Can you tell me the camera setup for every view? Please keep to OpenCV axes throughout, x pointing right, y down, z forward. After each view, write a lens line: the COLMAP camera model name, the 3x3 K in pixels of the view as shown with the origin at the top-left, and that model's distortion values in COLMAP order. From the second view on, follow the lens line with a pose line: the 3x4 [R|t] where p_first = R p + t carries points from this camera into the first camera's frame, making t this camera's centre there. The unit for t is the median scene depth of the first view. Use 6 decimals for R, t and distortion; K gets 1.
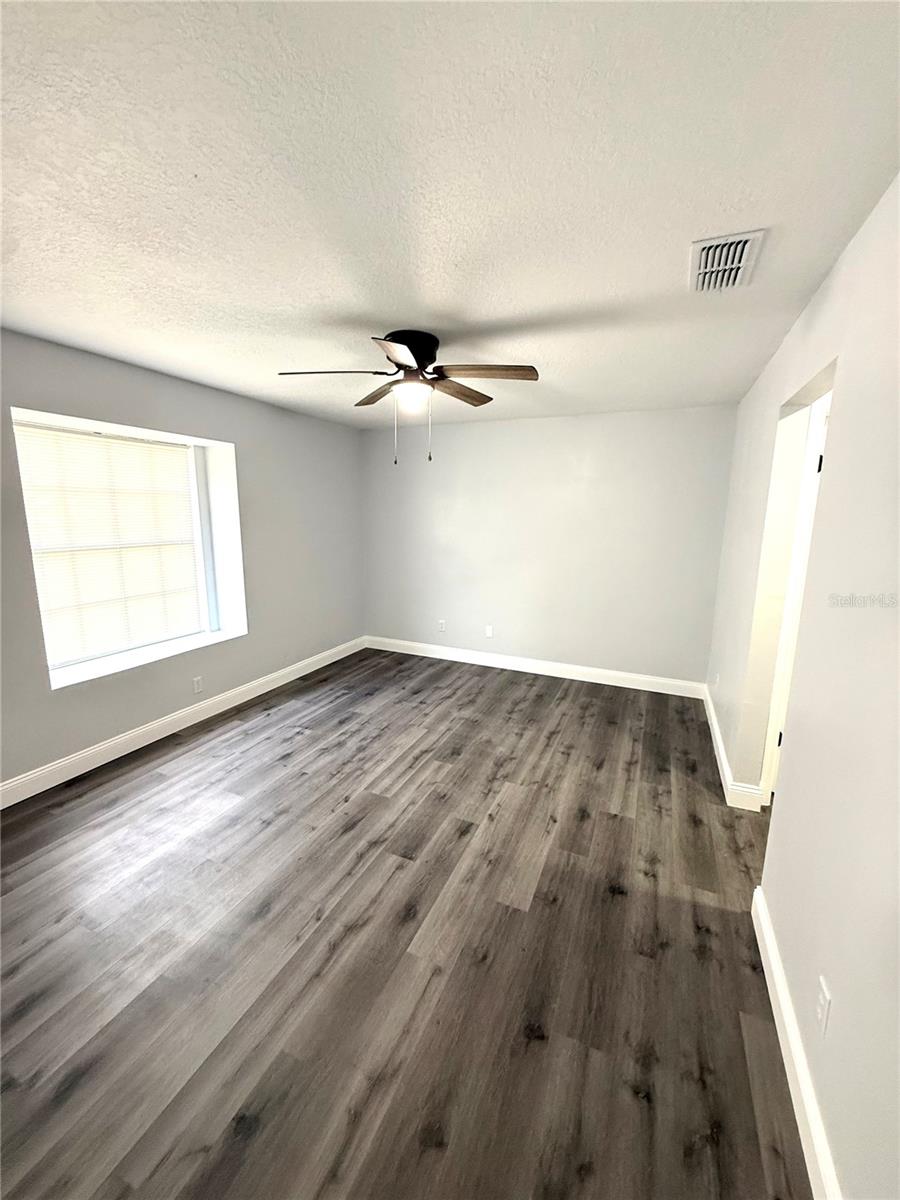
lens RADIAL K [[477.2, 0, 449.5], [0, 477.2, 600.4], [0, 0, 1]] dist [-0.000323, 0.000225]
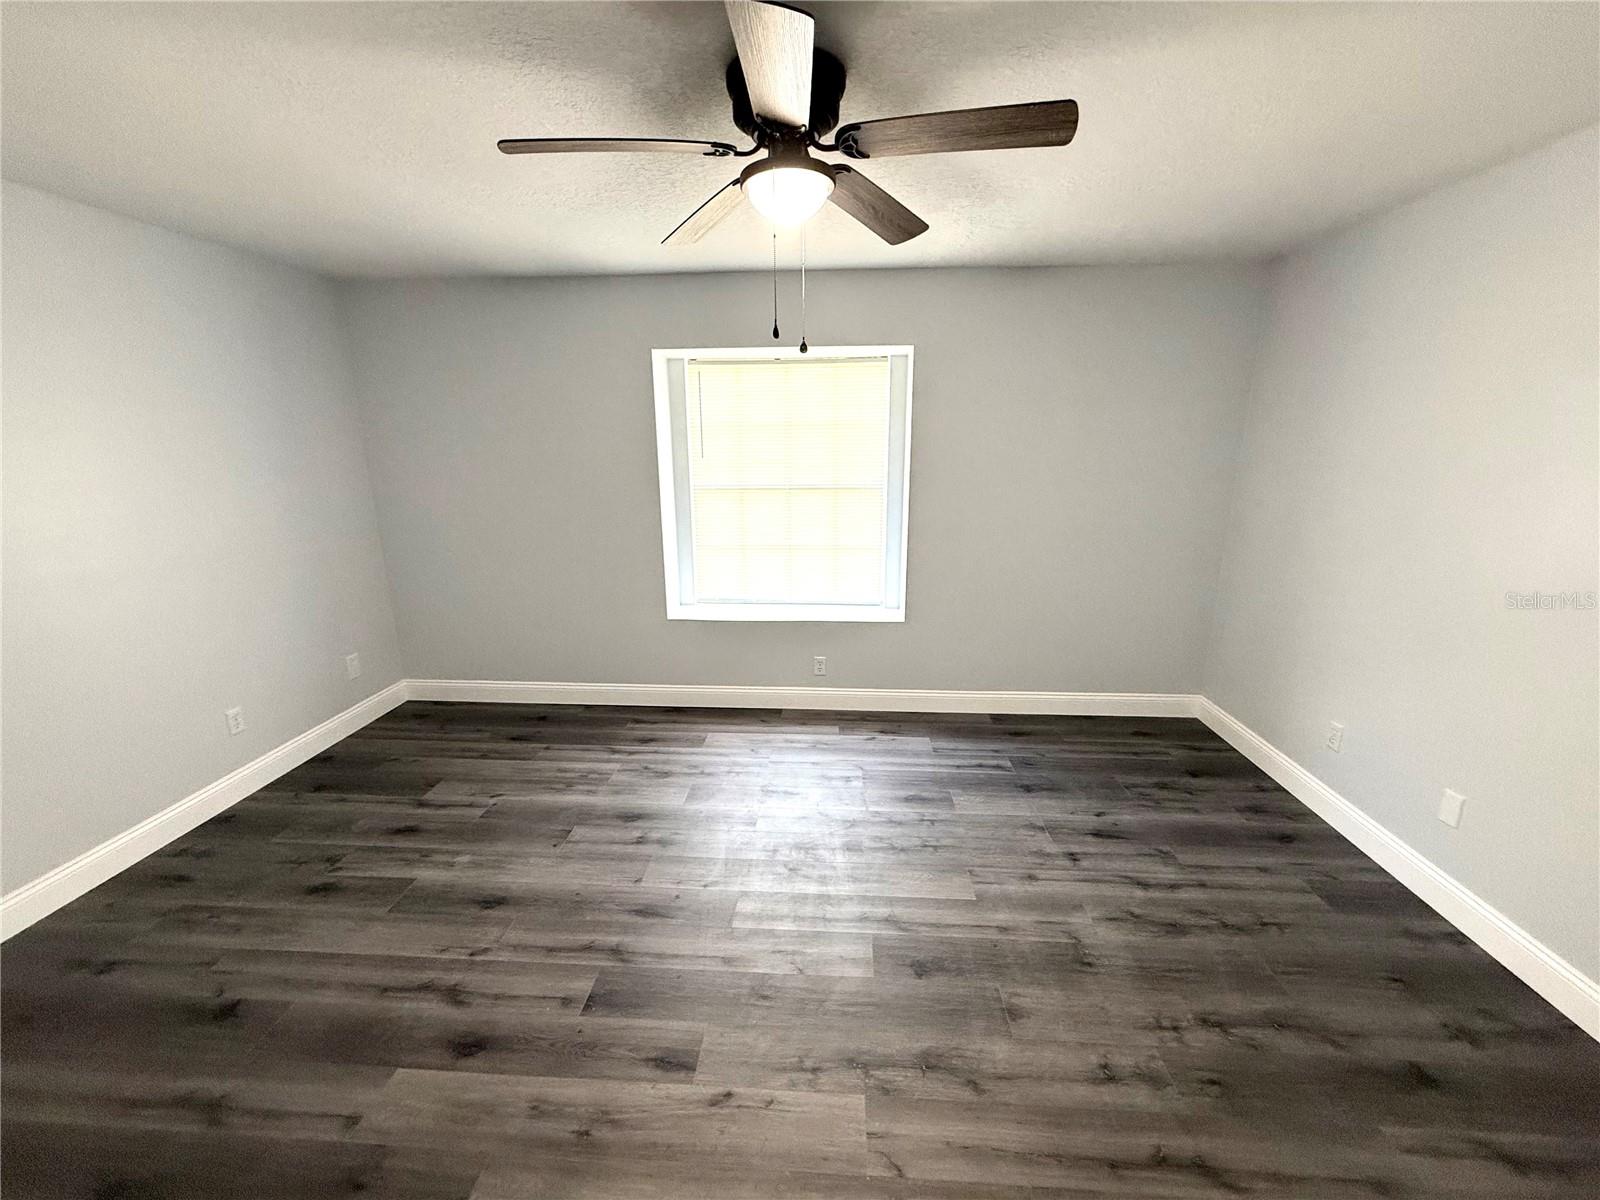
lens RADIAL K [[636.2, 0, 805.7], [0, 636.2, 603.1], [0, 0, 1]] dist [-0.000323, 0.000225]
pose [[0.344977, 0.219700, -0.912537, 0.433144], [-0.162015, 0.971565, 0.172663, -0.109676], [0.924523, 0.088280, 0.370762, 0.590185]]
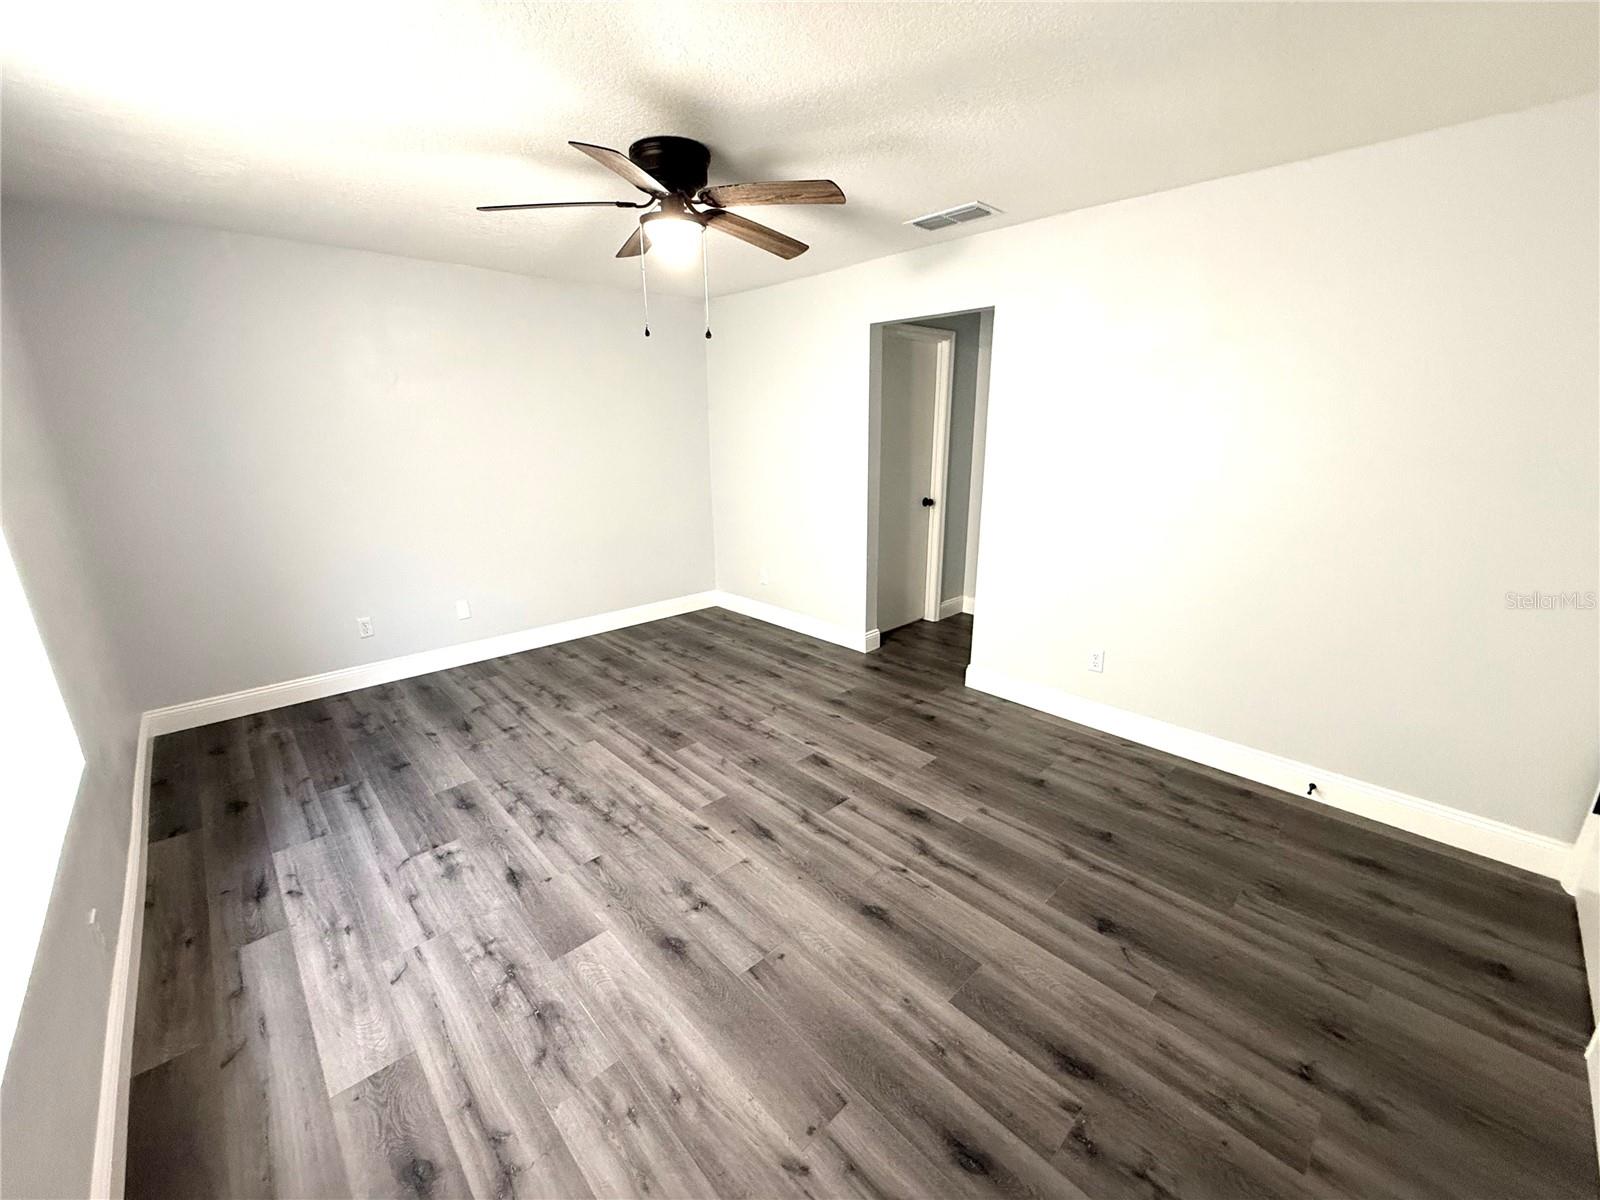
lens RADIAL K [[636.2, 0, 805.5], [0, 636.2, 599.0], [0, 0, 1]] dist [-0.000323, 0.000225]
pose [[0.380370, -0.260916, 0.887266, -0.698519], [0.181623, 0.961771, 0.204964, -0.054005], [-0.906825, 0.083186, 0.413217, 0.349302]]
